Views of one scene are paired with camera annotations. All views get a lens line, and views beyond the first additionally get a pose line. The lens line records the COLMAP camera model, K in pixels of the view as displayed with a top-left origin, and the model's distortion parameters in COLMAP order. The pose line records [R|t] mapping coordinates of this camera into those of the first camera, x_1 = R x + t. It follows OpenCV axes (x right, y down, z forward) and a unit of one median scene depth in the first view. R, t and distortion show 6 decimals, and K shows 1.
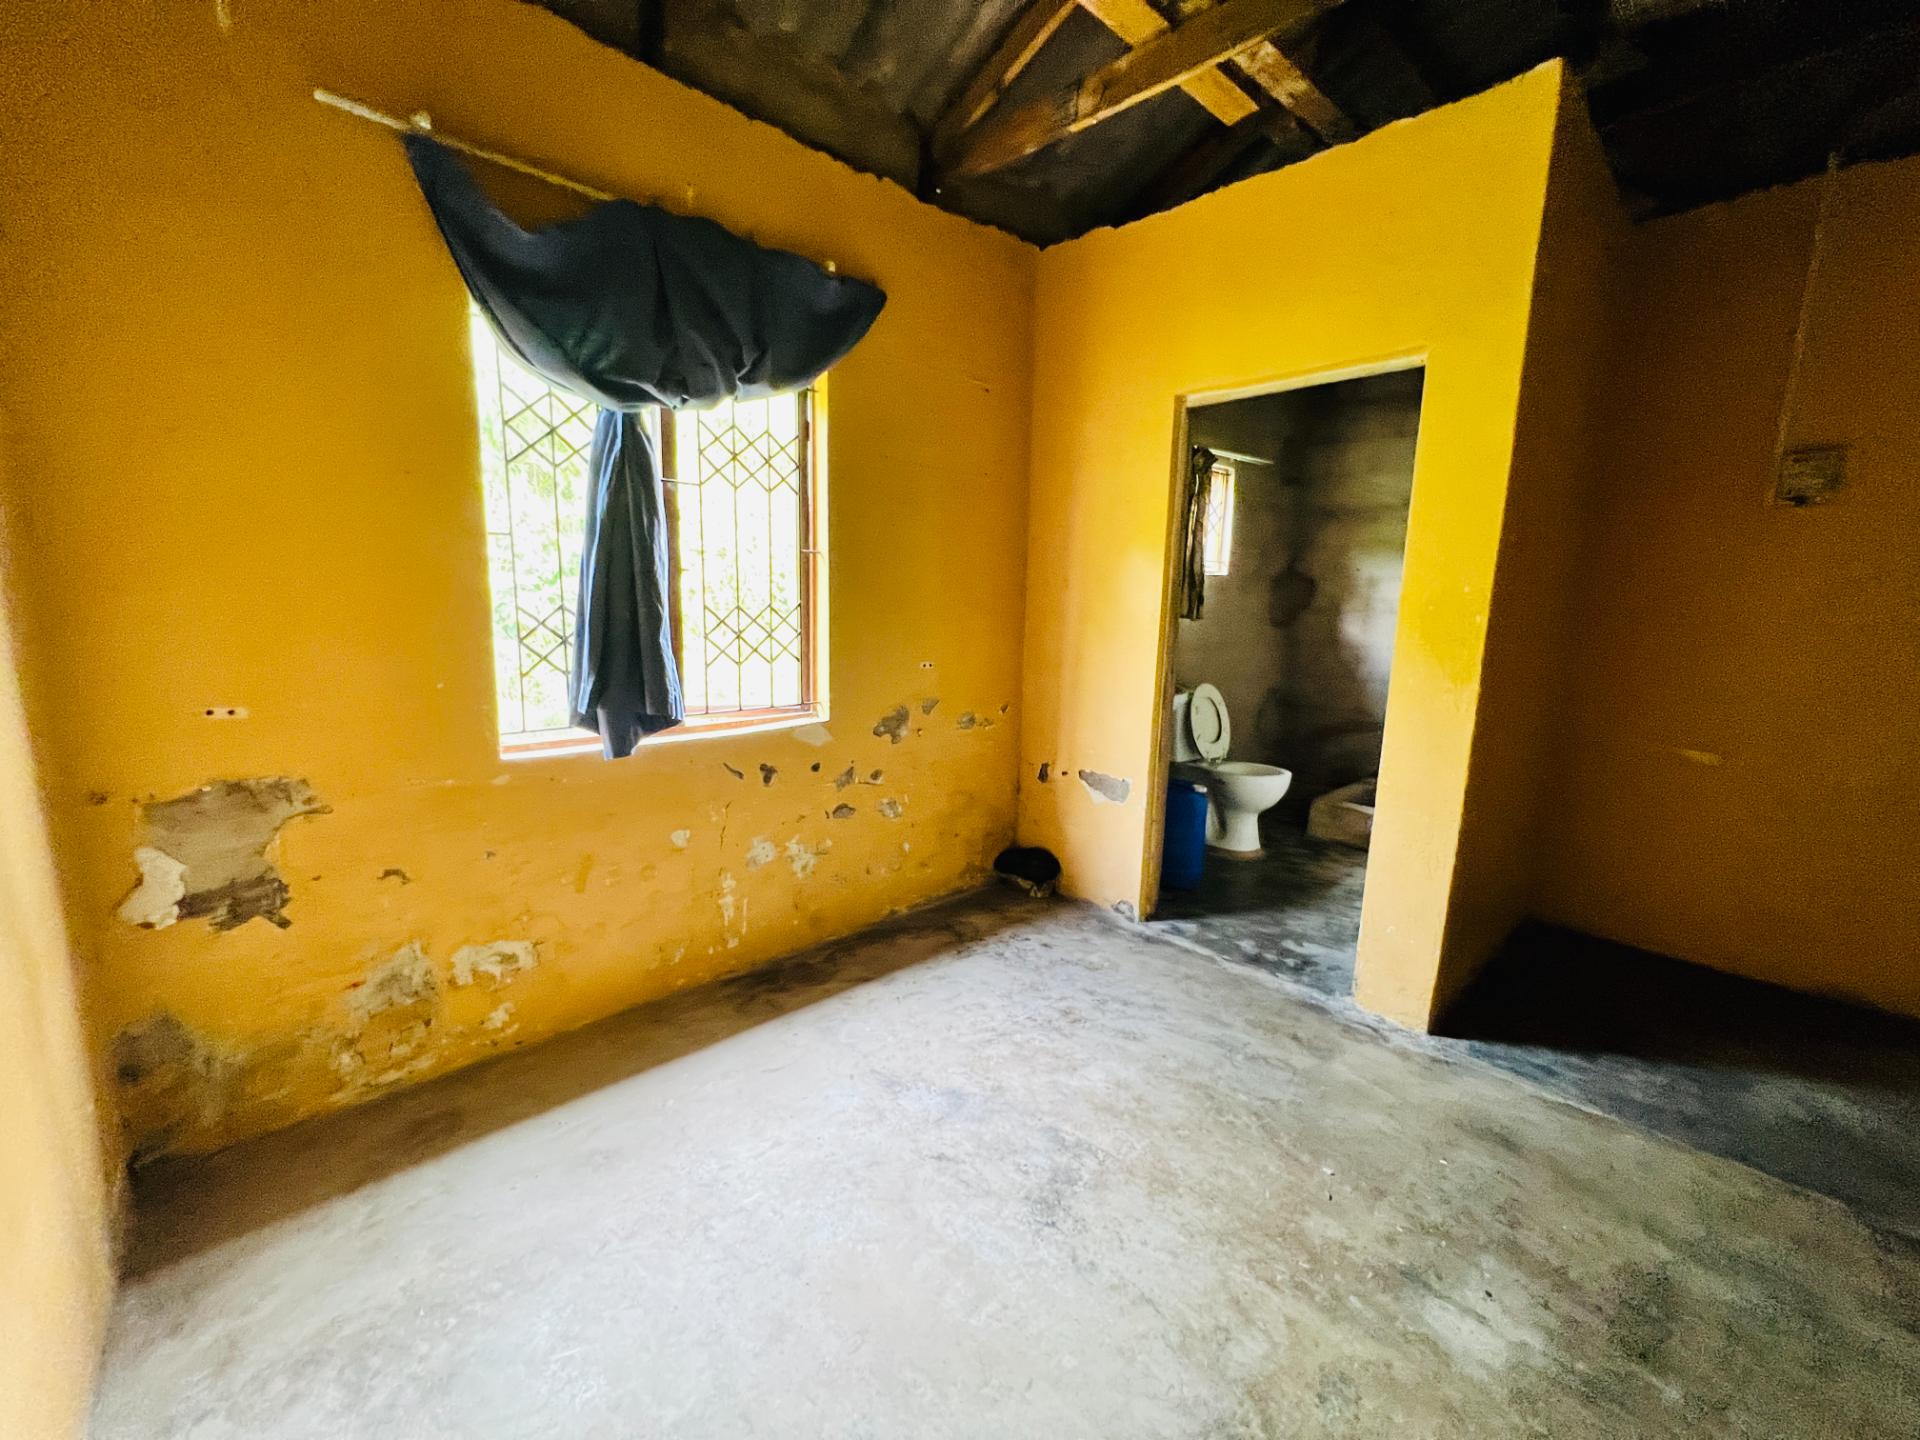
lens RADIAL K [[768.7, 0, 957.7], [0, 768.7, 716.5], [0, 0, 1]] dist [-0.002181, 0.000887]
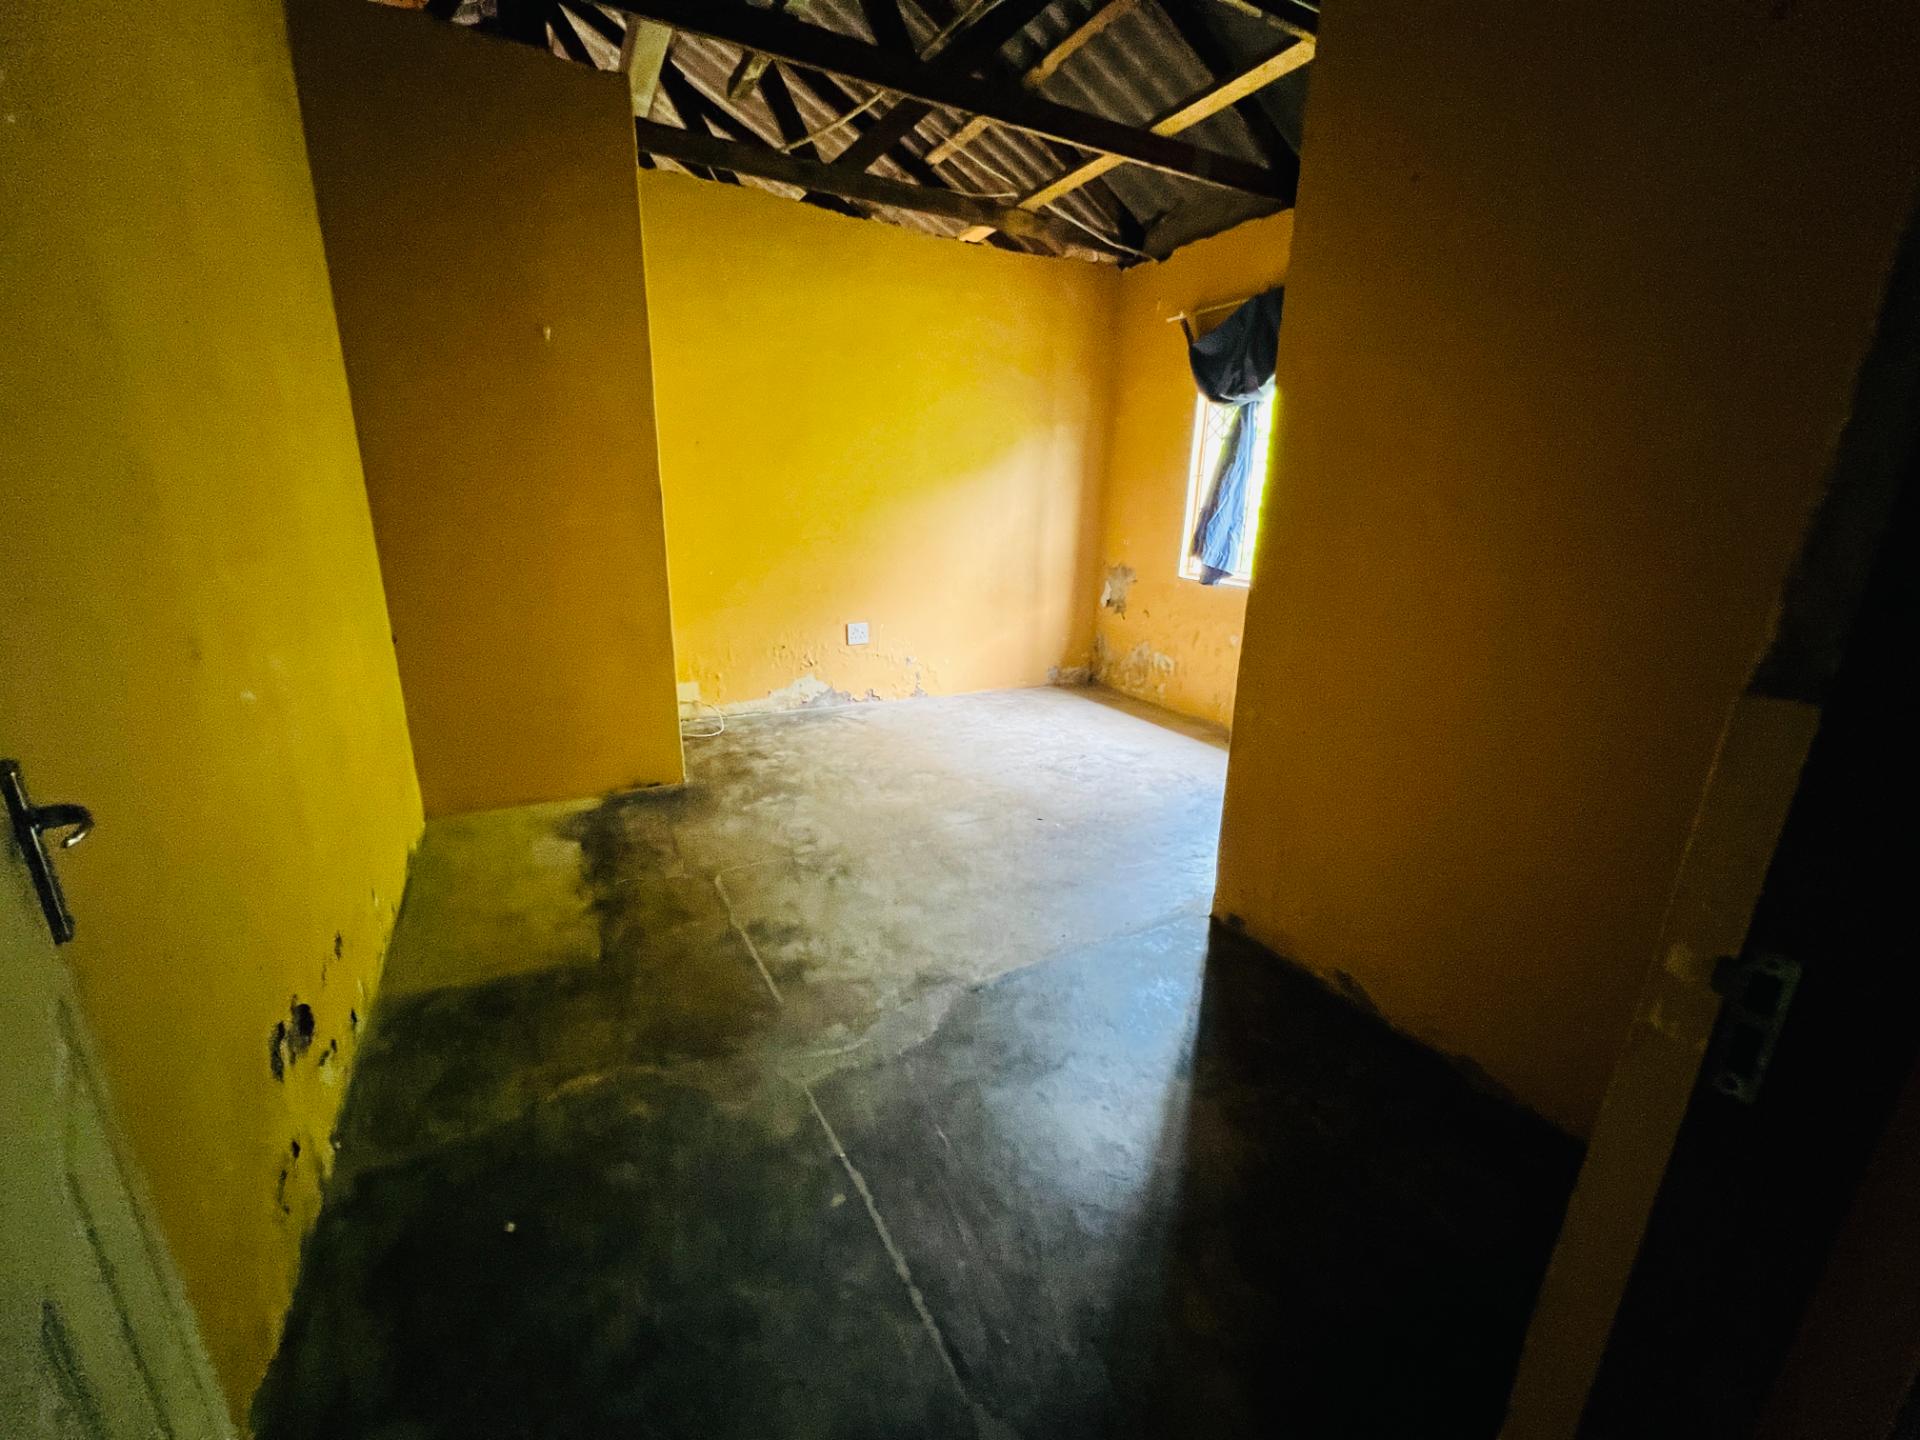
lens RADIAL K [[768.7, 0, 957.7], [0, 768.7, 716.5], [0, 0, 1]] dist [-0.002181, 0.000887]
pose [[-0.258659, 0.229177, -0.938389, 1.767907], [-0.186930, 0.941210, 0.281392, -0.069793], [0.947709, 0.248197, -0.200613, 0.900129]]
